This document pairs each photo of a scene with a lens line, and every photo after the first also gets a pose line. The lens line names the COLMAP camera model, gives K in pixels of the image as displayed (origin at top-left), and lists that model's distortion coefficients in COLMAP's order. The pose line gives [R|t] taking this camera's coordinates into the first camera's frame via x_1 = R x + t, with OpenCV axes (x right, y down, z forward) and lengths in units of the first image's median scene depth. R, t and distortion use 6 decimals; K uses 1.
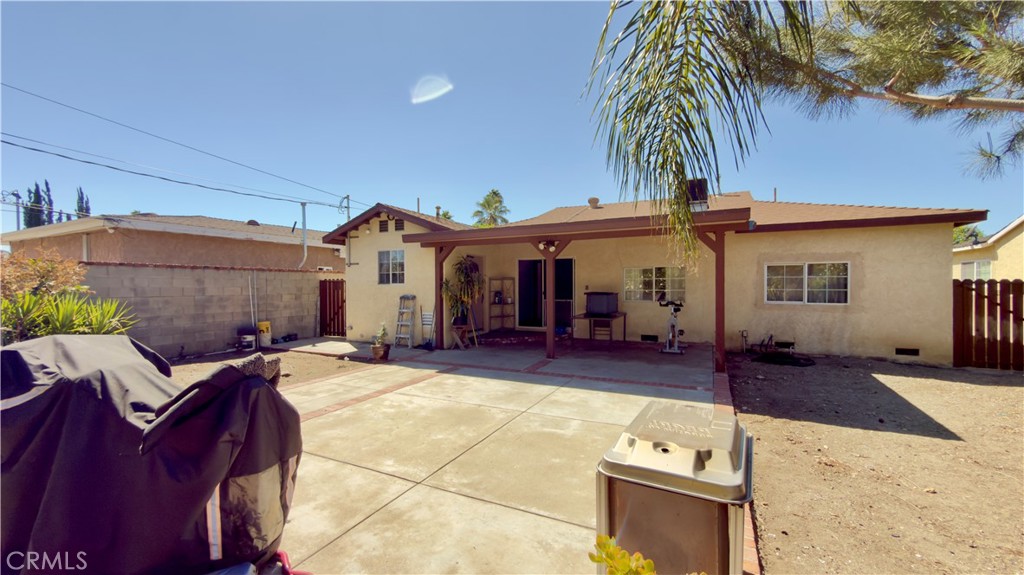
lens RADIAL K [[413.4, 0, 511.3], [0, 413.4, 282.0], [0, 0, 1]] dist [-0.000425, -0.000039]
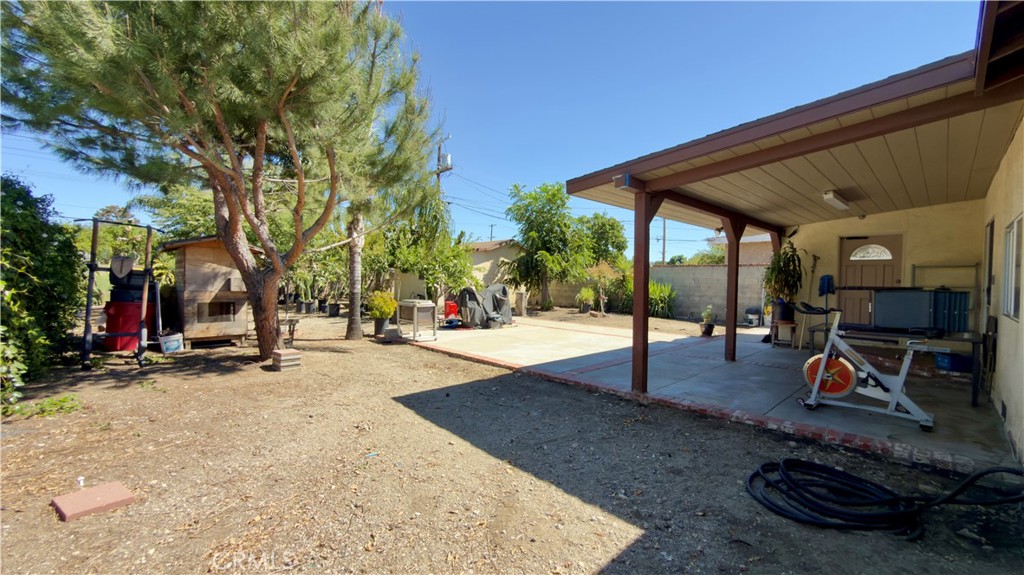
lens RADIAL K [[406.6, 0, 512.0], [0, 406.6, 287.5], [0, 0, 1]] dist [0.001097, 0.000059]
pose [[-0.350215, 0.018245, -0.936492, 0.820173], [-0.008986, 0.999699, 0.022837, 0.016546], [0.936626, 0.016413, -0.349945, 0.687962]]
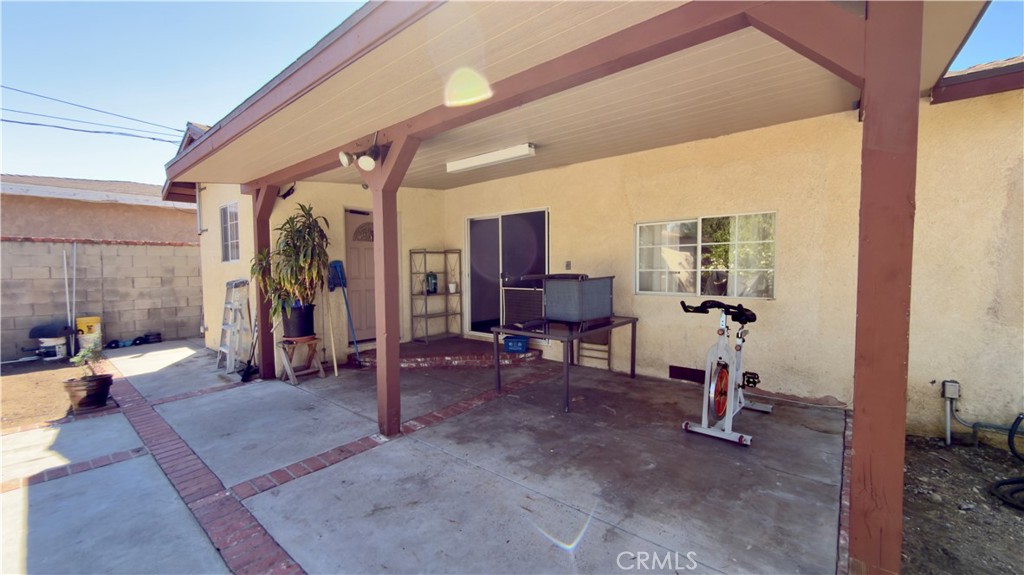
lens RADIAL K [[413.4, 0, 511.3], [0, 413.4, 282.0], [0, 0, 1]] dist [-0.000425, -0.000039]
pose [[0.970408, 0.004475, -0.241432, 0.248134], [0.006230, 0.999031, 0.043558, 0.011696], [0.241393, -0.043773, 0.969440, 0.498275]]
